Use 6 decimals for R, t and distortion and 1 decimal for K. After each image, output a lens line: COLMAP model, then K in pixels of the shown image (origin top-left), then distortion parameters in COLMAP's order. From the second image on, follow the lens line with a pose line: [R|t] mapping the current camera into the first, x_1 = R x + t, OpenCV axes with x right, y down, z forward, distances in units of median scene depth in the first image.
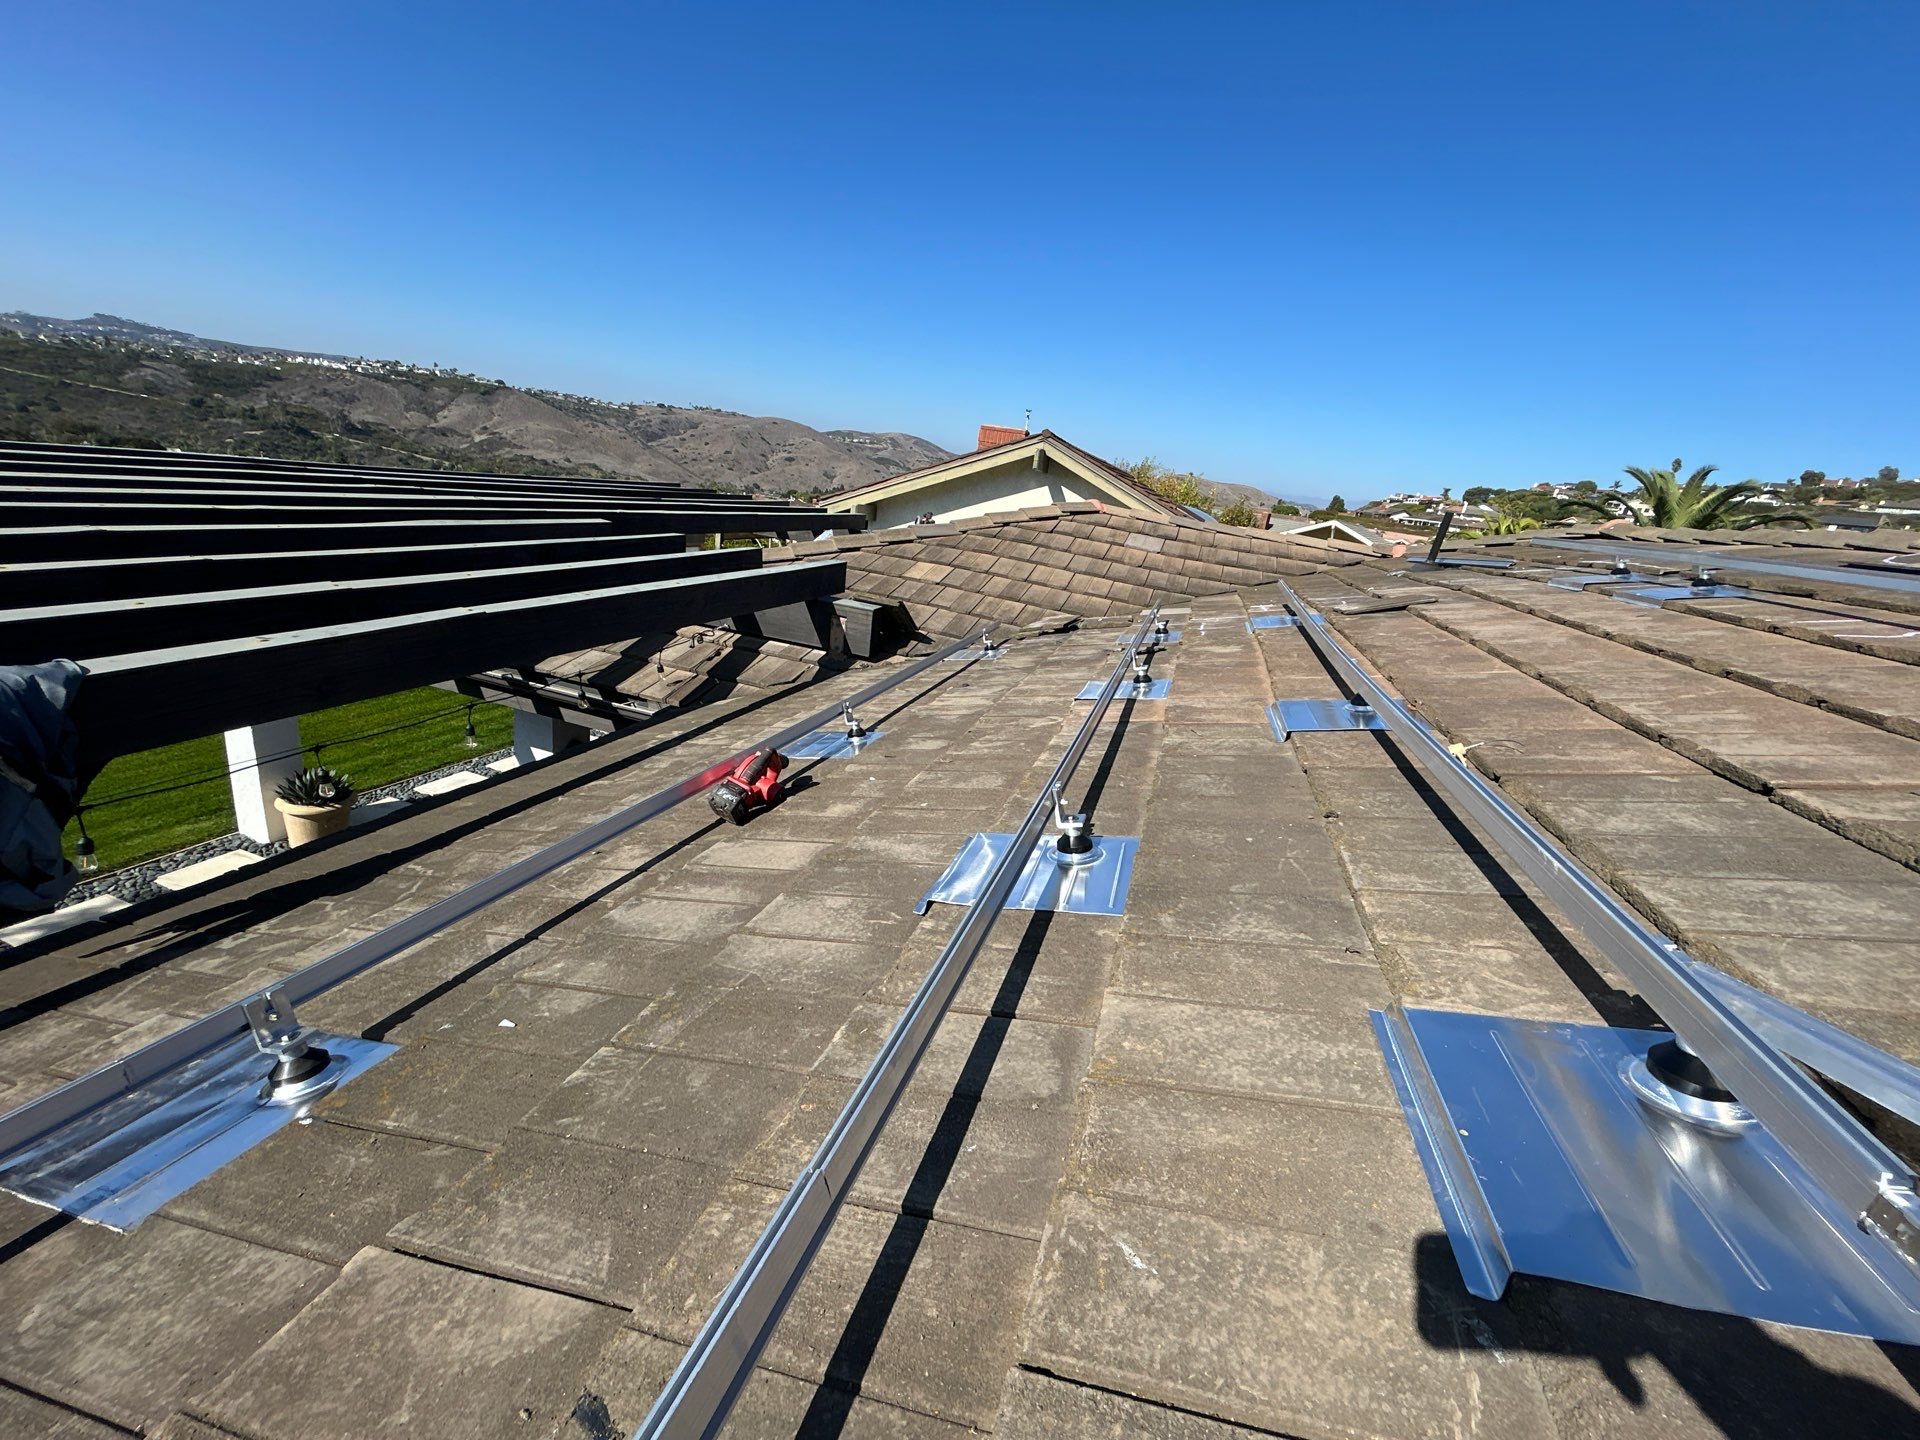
lens RADIAL K [[770.7, 0, 959.7], [0, 770.7, 714.7], [0, 0, 1]] dist [0.002026, -0.000414]
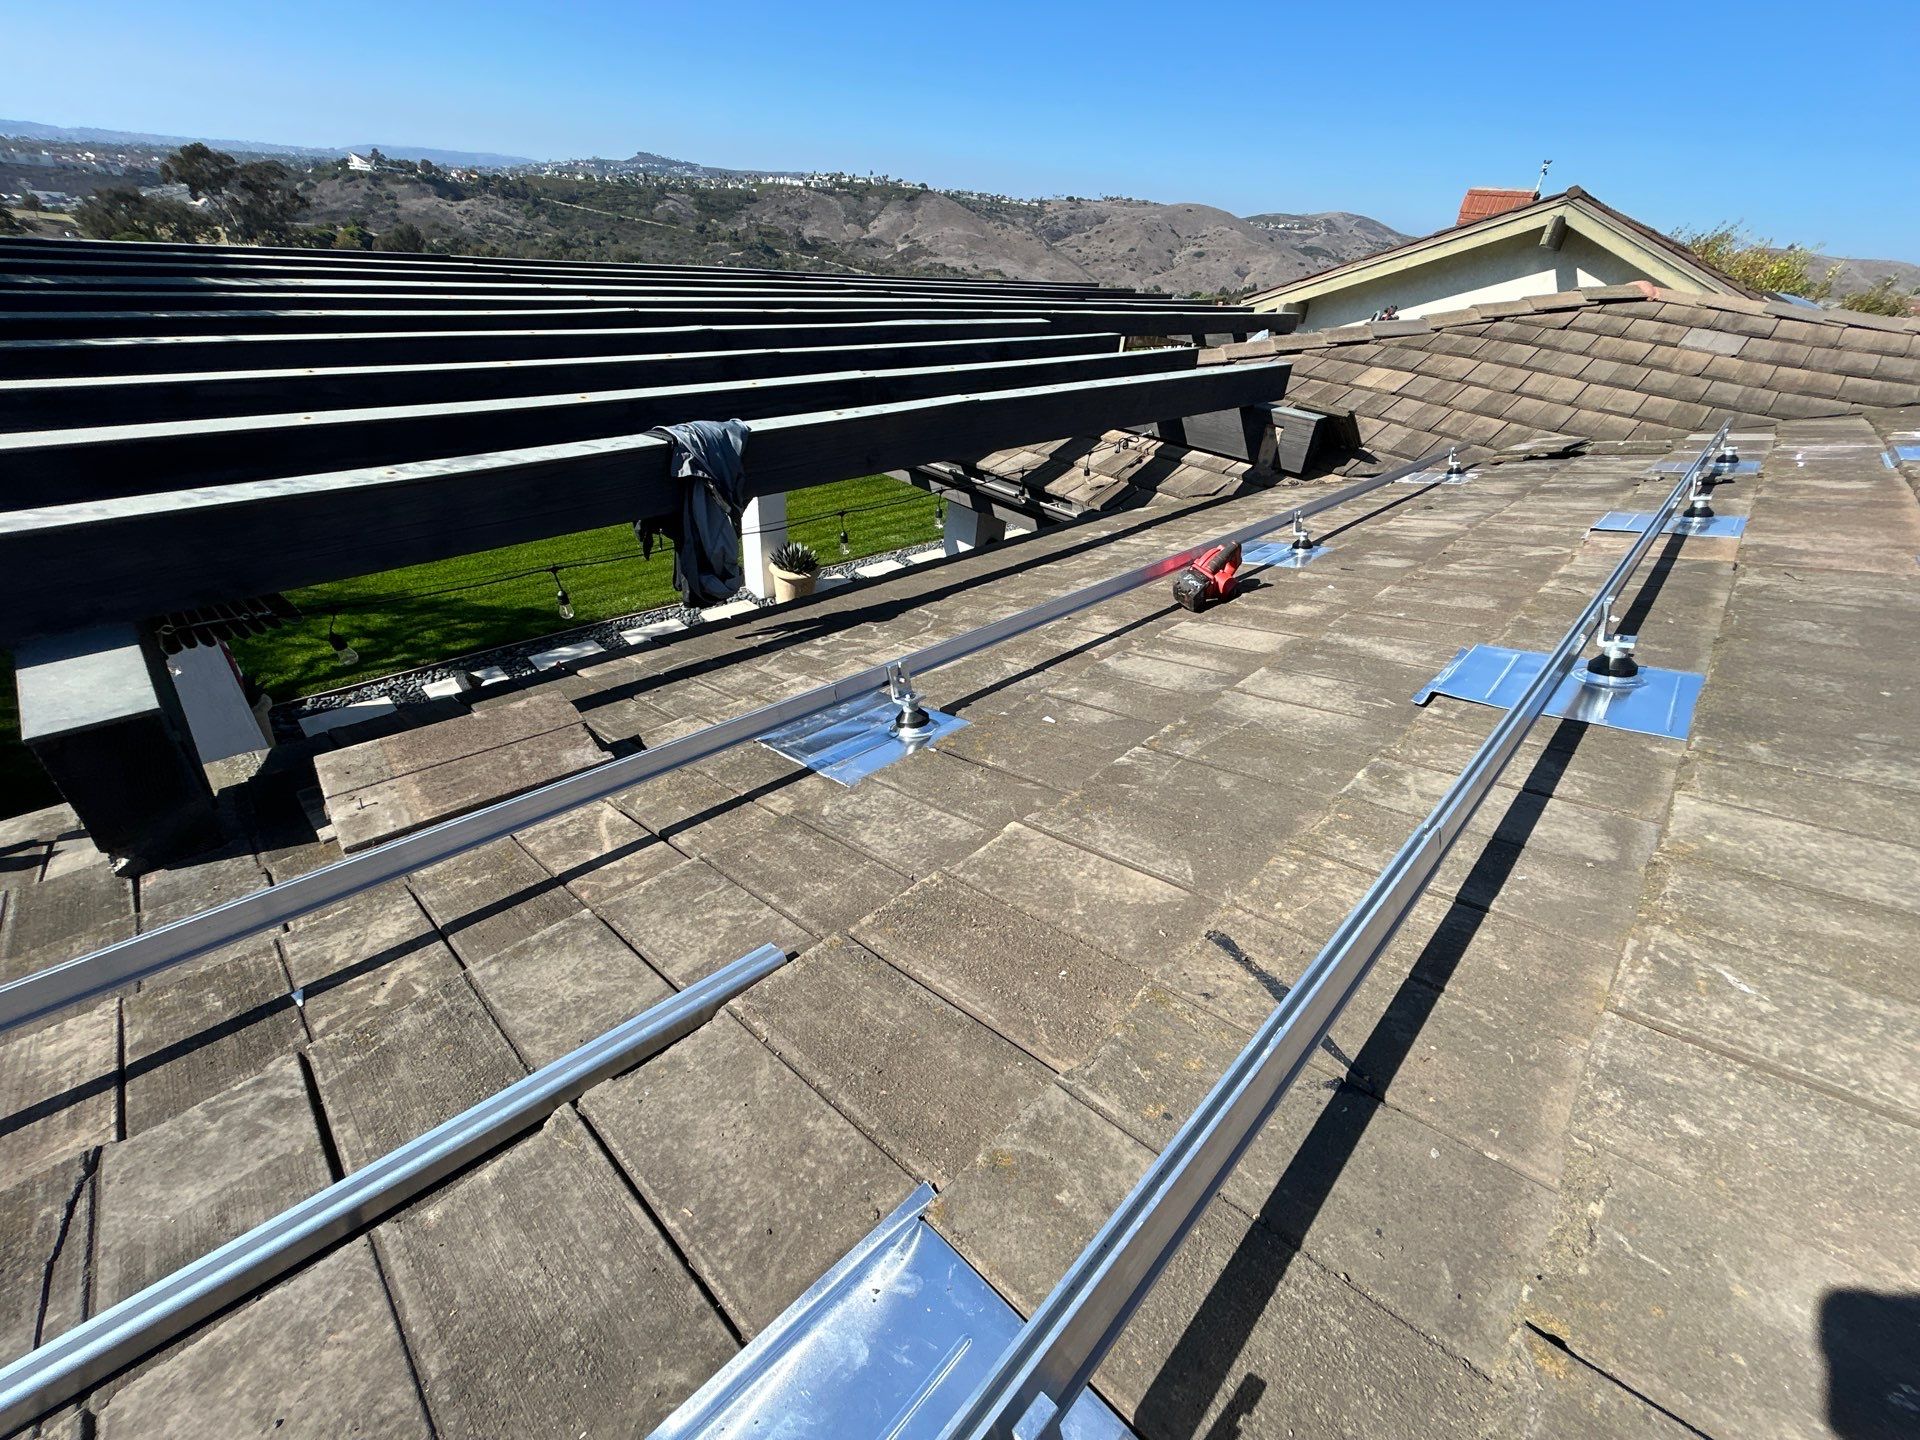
lens RADIAL K [[776.4, 0, 962.8], [0, 776.4, 710.4], [0, 0, 1]] dist [0.000149, 0.000121]
pose [[0.893656, 0.186117, -0.408338, -0.094127], [-0.096905, 0.968506, 0.229359, 0.051276], [0.438165, -0.165398, 0.883547, -0.091452]]
